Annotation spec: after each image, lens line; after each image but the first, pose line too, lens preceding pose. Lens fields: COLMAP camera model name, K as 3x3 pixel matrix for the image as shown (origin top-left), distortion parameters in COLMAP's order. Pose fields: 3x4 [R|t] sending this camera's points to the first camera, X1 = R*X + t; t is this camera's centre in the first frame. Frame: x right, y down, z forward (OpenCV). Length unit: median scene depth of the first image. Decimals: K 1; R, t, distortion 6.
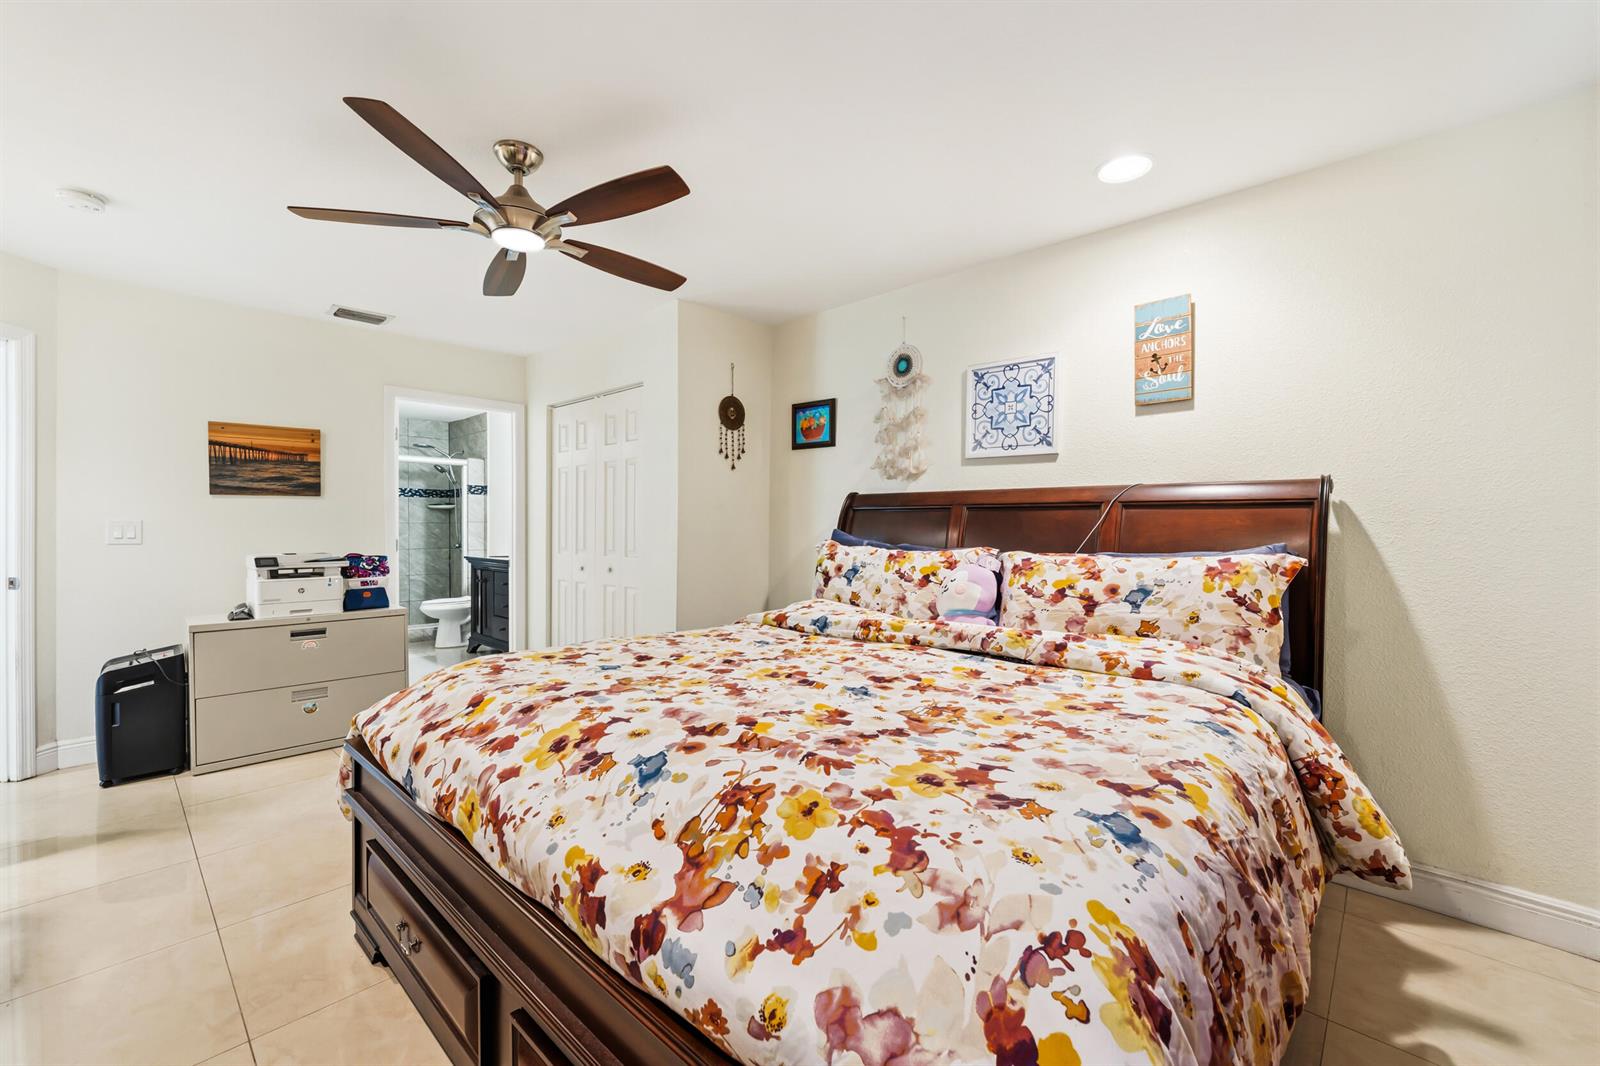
lens RADIAL K [[654.8, 0, 789.5], [0, 654.8, 531.3], [0, 0, 1]] dist [0.002850, -0.000774]
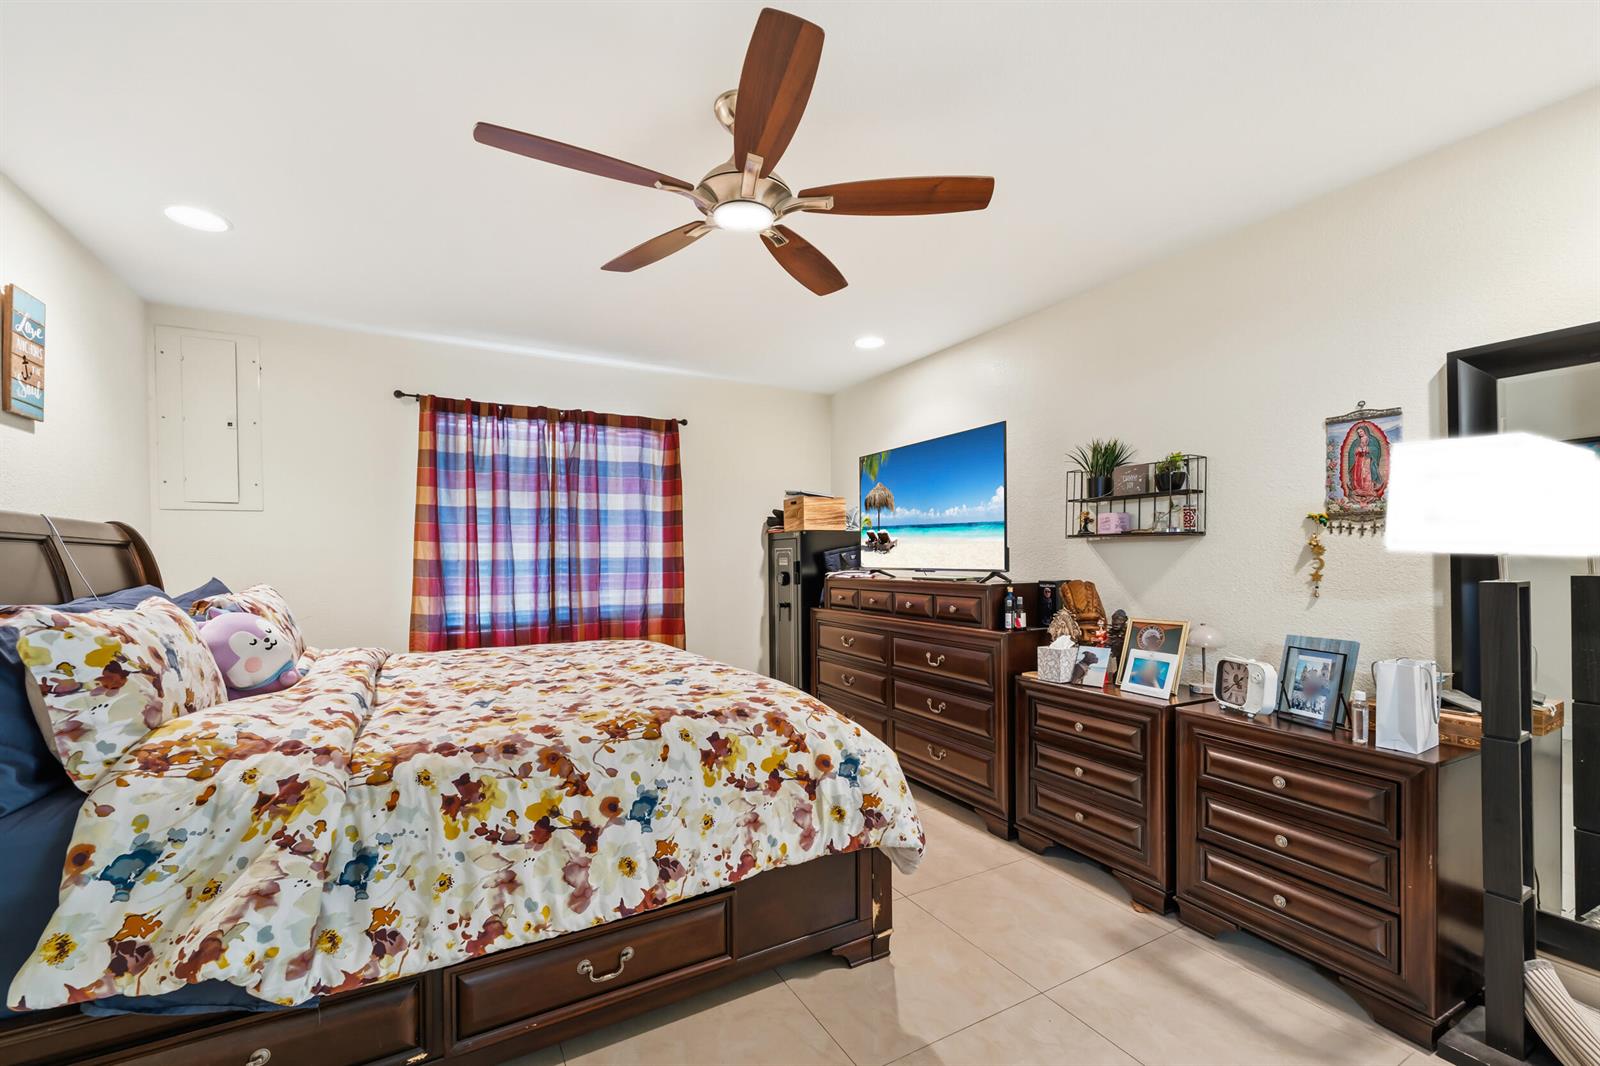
lens RADIAL K [[654.8, 0, 813.8], [0, 654.8, 561.9], [0, 0, 1]] dist [0.002850, -0.000774]
pose [[-0.958408, -0.004817, 0.285361, -0.532559], [-0.002280, 0.999955, 0.009225, -0.019768], [-0.285393, 0.008191, -0.958376, 1.298274]]
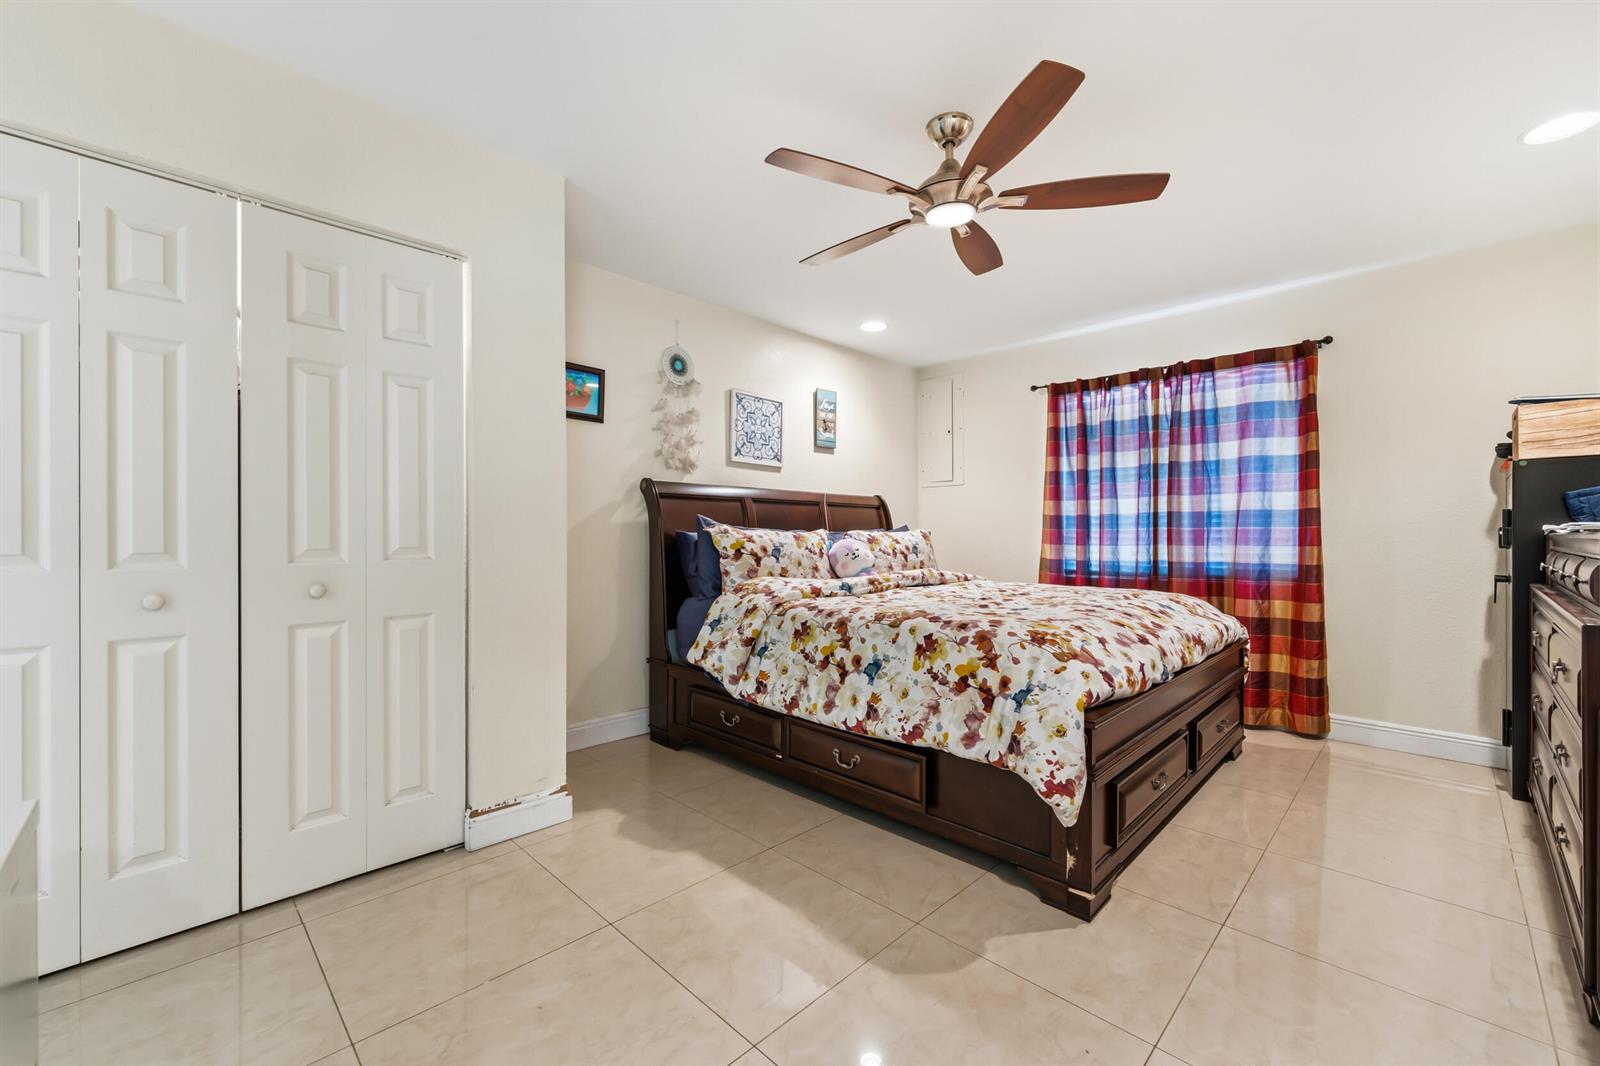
lens RADIAL K [[654.8, 0, 799.4], [0, 654.8, 533.5], [0, 0, 1]] dist [0.002850, -0.000774]
pose [[0.015619, -0.008627, 0.999841, -1.039764], [0.000947, 0.999962, 0.008613, 0.018841], [-0.999878, 0.000812, 0.015626, 0.892855]]
